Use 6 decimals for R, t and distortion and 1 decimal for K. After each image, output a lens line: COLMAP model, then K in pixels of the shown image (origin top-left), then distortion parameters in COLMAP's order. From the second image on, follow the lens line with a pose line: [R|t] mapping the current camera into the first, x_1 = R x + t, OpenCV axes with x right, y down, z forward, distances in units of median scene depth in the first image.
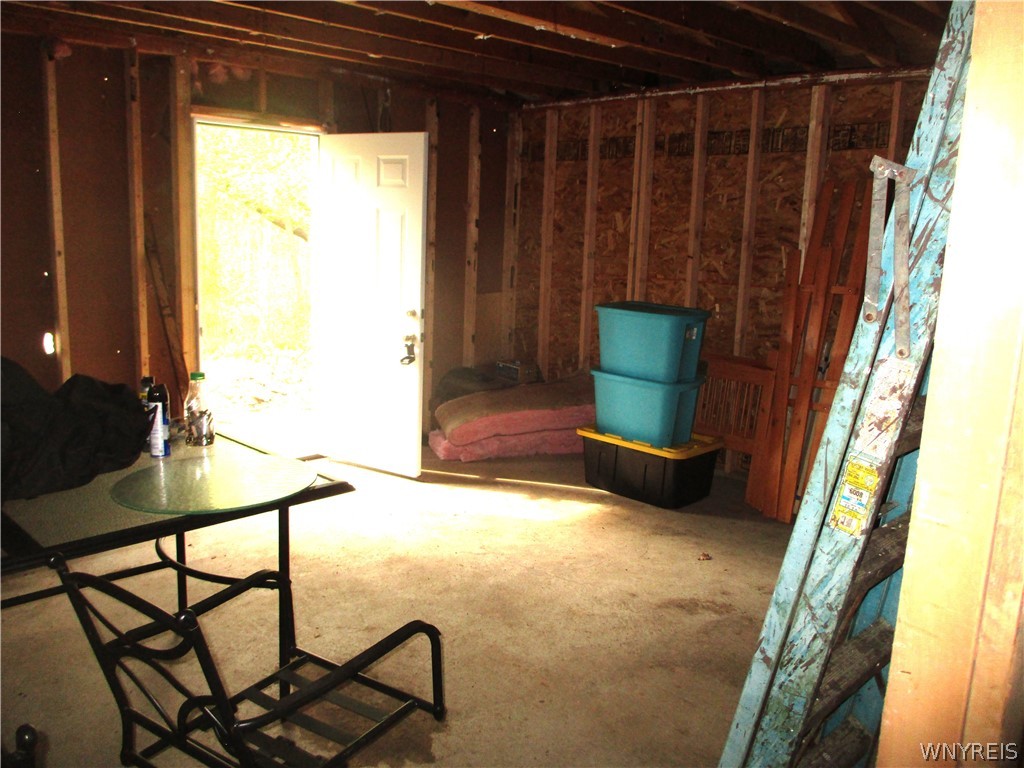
lens RADIAL K [[848.0, 0, 519.2], [0, 848.0, 374.0], [0, 0, 1]] dist [-0.027154, -0.004492]
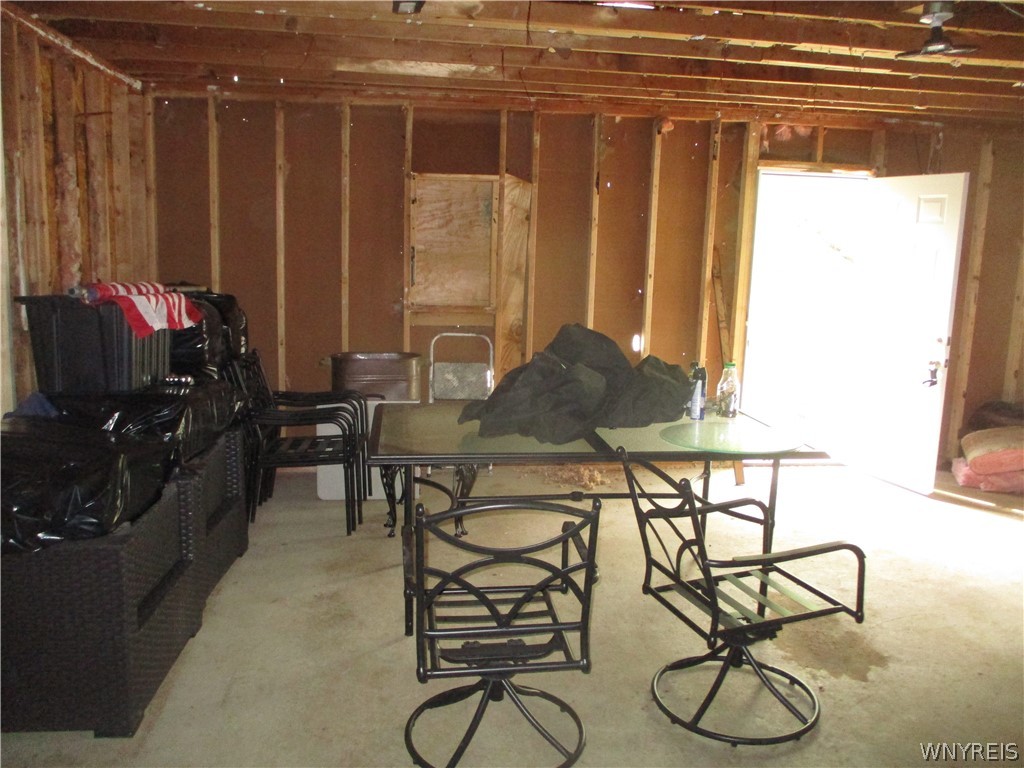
lens RADIAL K [[848.0, 0, 519.2], [0, 848.0, 374.0], [0, 0, 1]] dist [-0.027154, -0.004492]
pose [[0.791798, 0.086998, -0.604556, 0.108718], [-0.112699, 0.993618, -0.004619, 0.038292], [0.600296, 0.071790, 0.796549, -0.176337]]
